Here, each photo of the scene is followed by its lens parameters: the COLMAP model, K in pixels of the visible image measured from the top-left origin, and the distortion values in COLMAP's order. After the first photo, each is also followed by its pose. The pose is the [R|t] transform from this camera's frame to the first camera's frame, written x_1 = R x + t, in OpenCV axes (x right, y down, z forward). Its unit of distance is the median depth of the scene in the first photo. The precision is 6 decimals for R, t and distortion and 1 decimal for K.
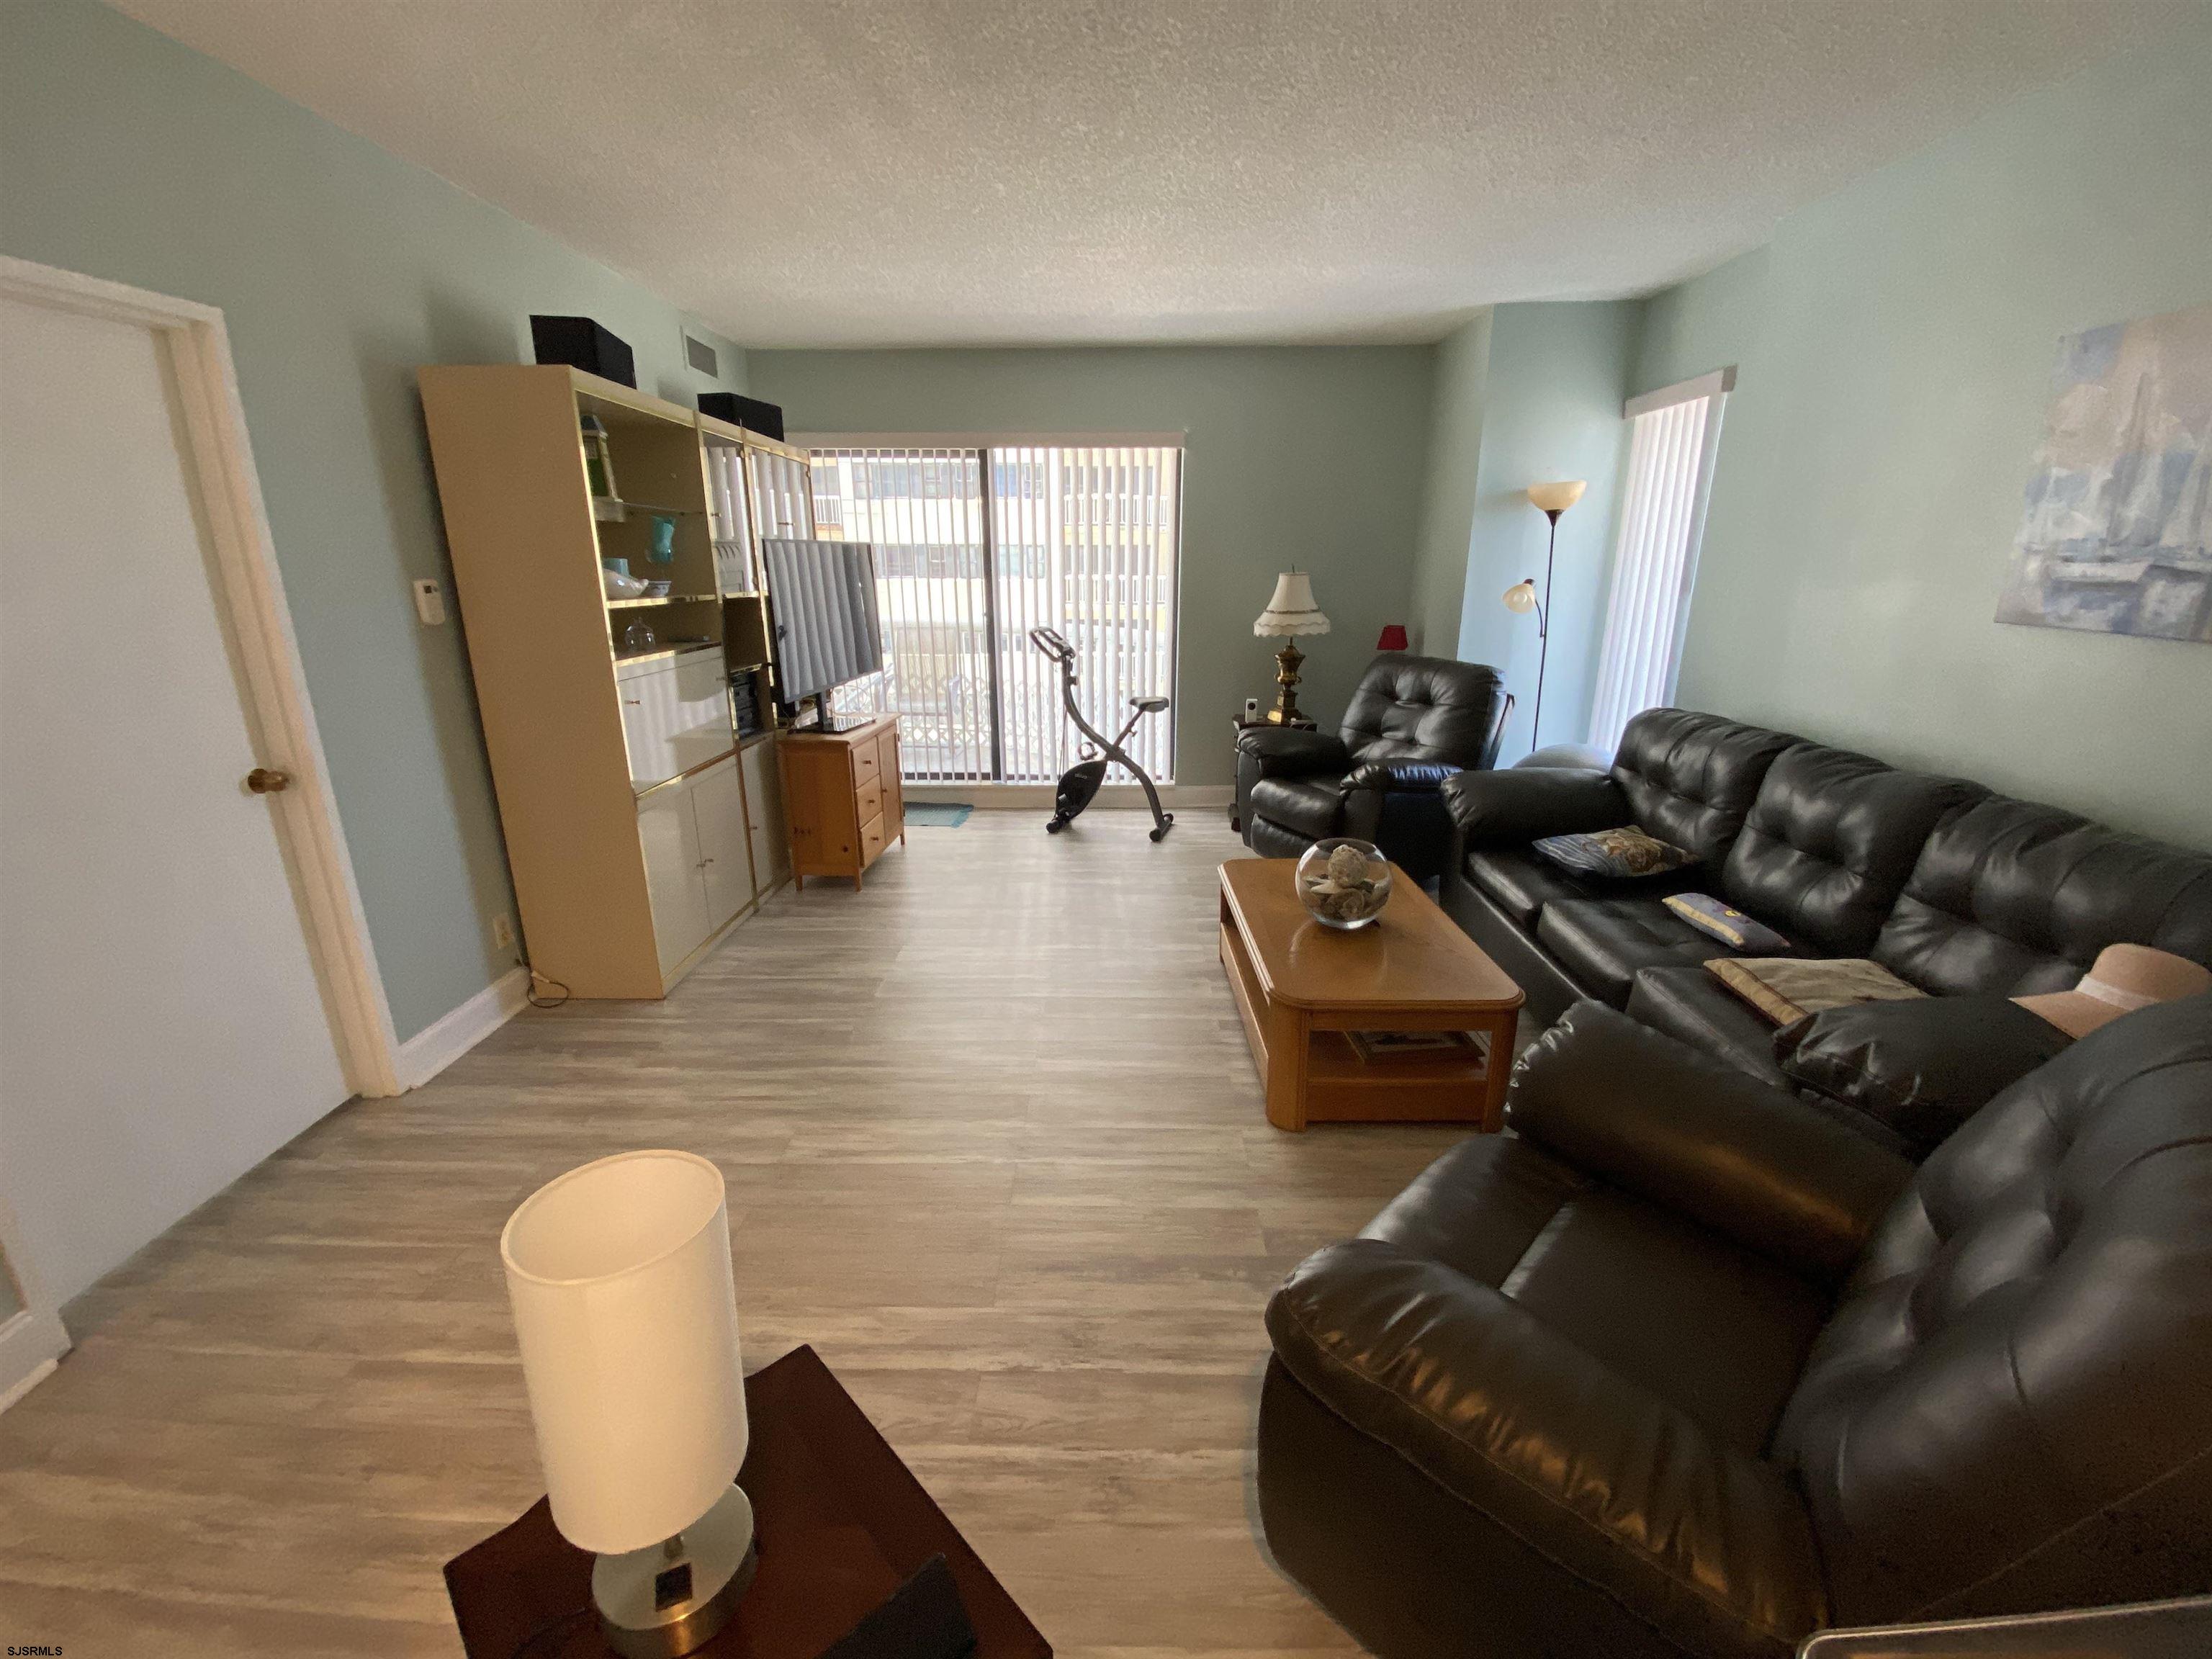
lens RADIAL K [[898.6, 0, 1089.1], [0, 898.6, 840.2], [0, 0, 1]] dist [-0.002476, -0.012558]
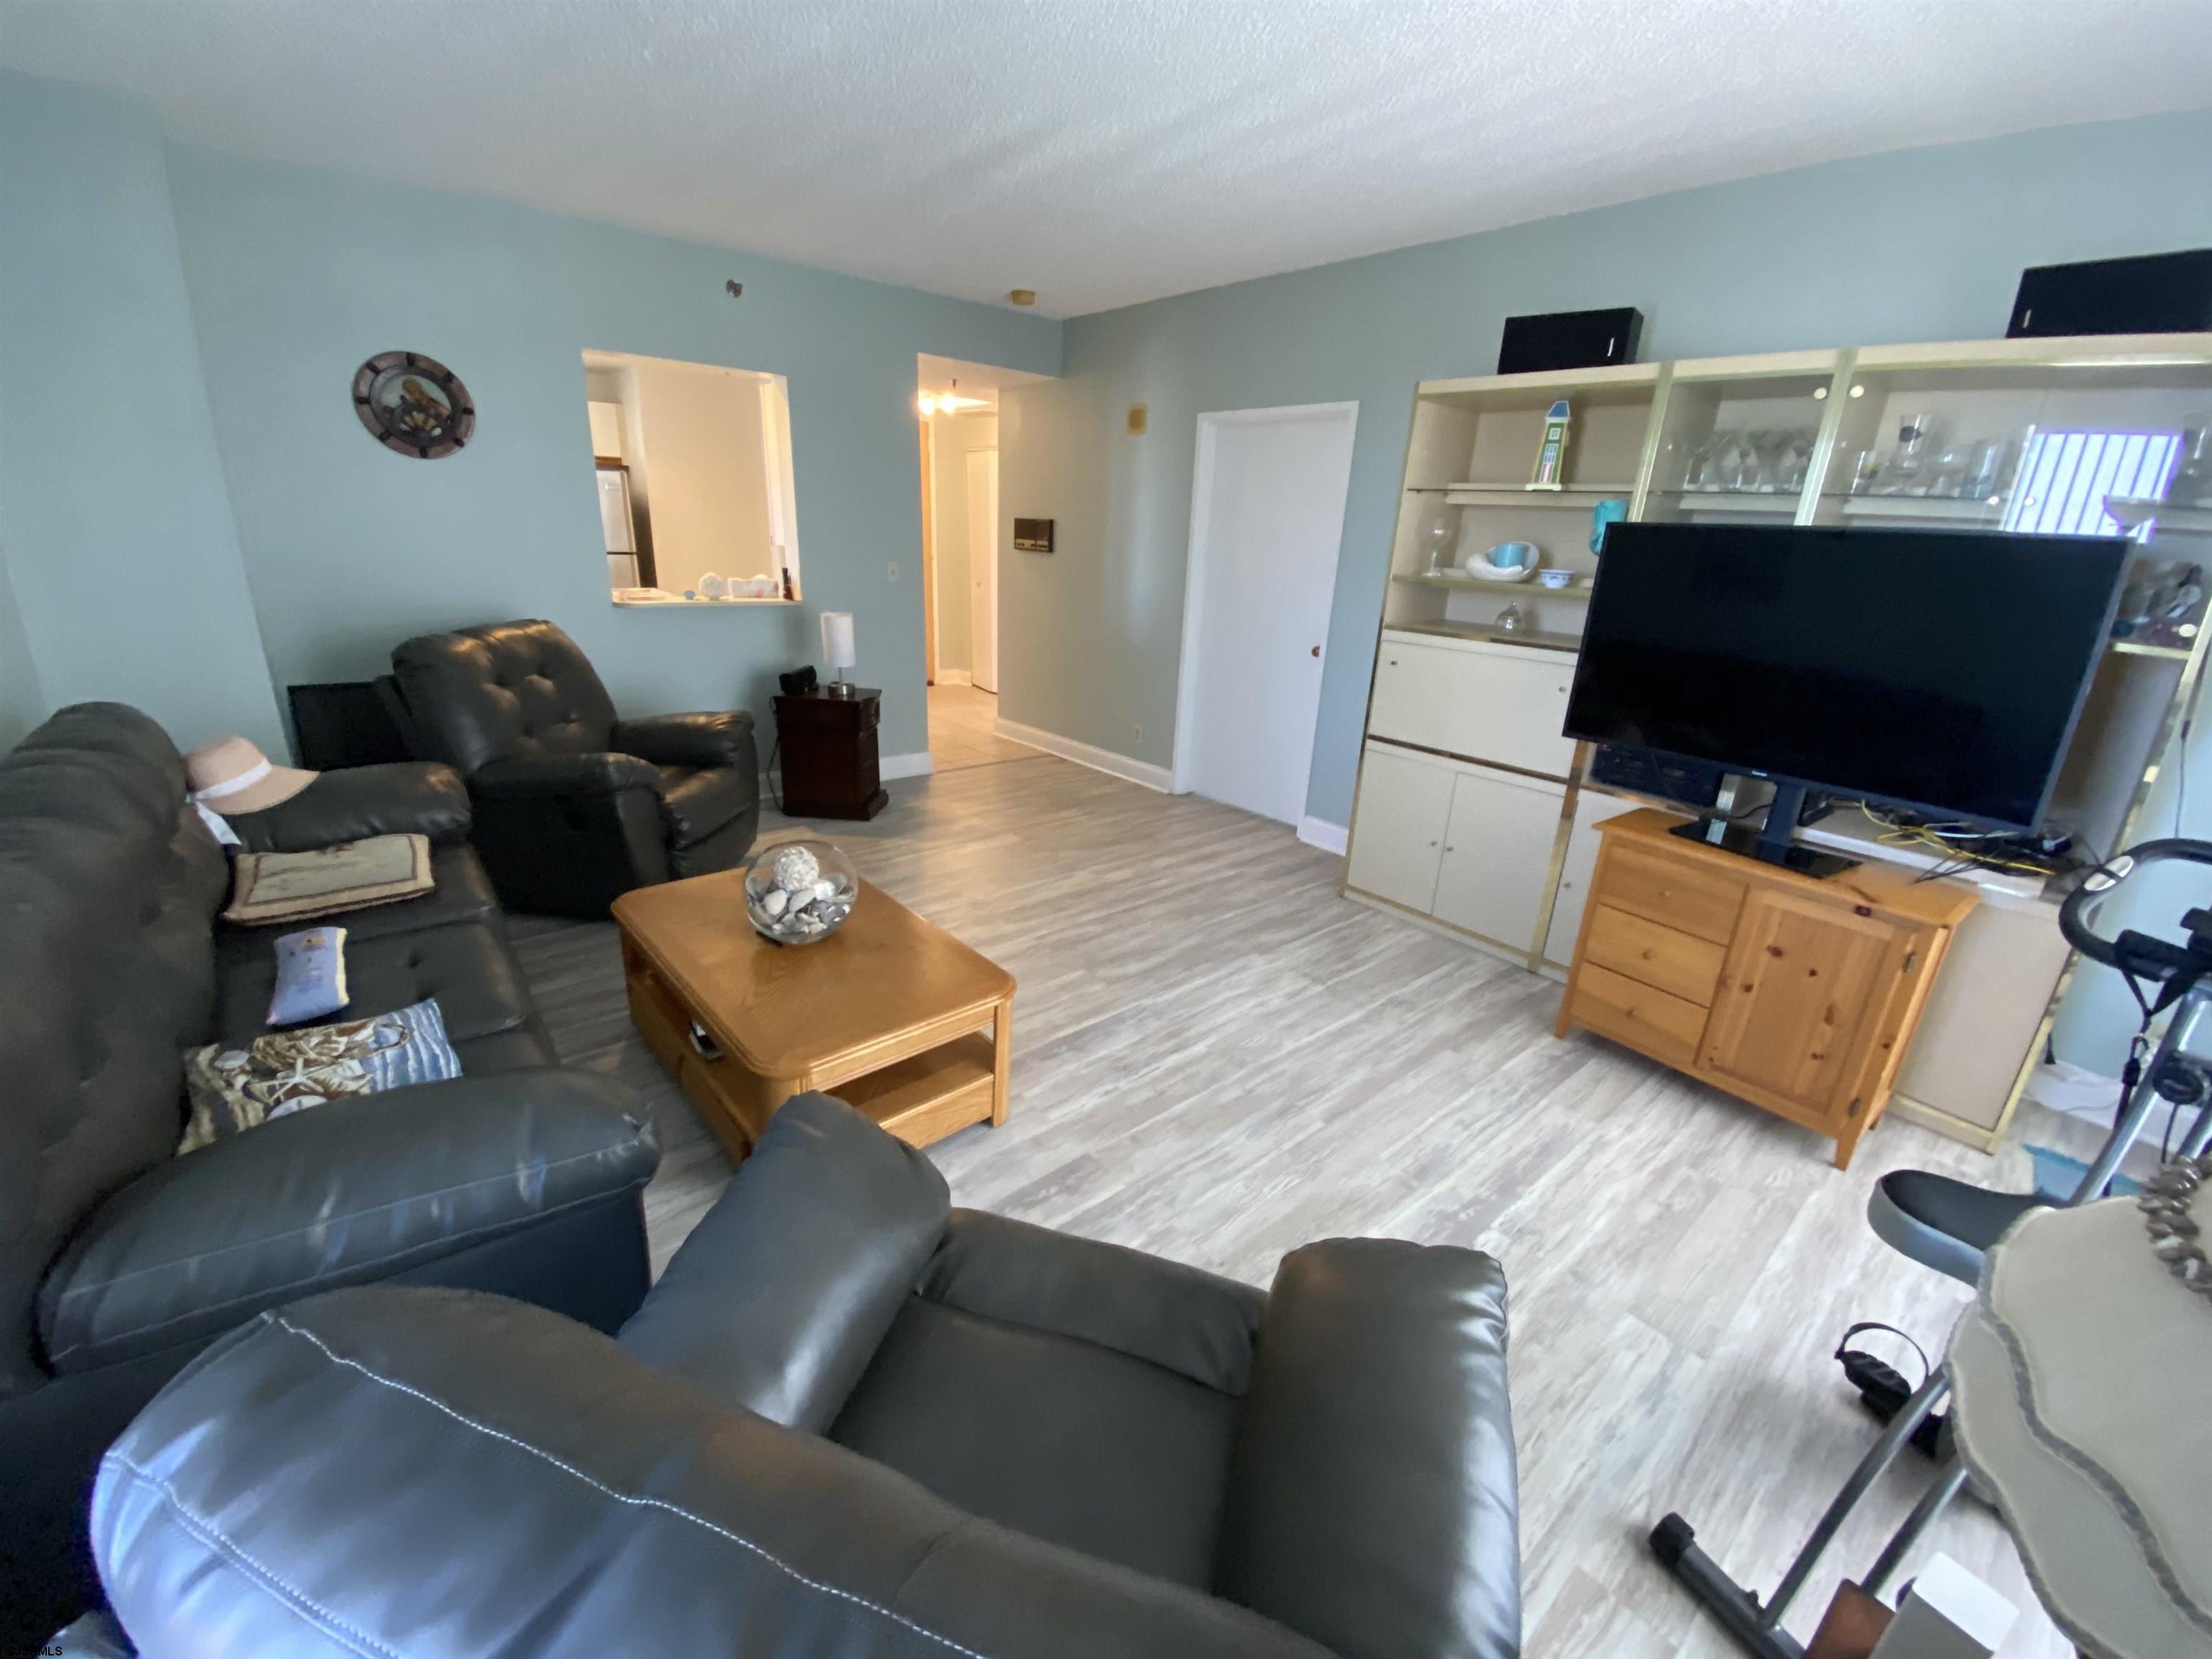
lens RADIAL K [[898.6, 0, 1125.6], [0, 898.6, 862.2], [0, 0, 1]] dist [-0.002476, -0.012558]
pose [[-0.743212, 0.195675, -0.639802, 0.596287], [-0.241822, 0.813066, 0.529572, -0.501339], [0.623825, 0.548303, -0.556962, 1.654510]]
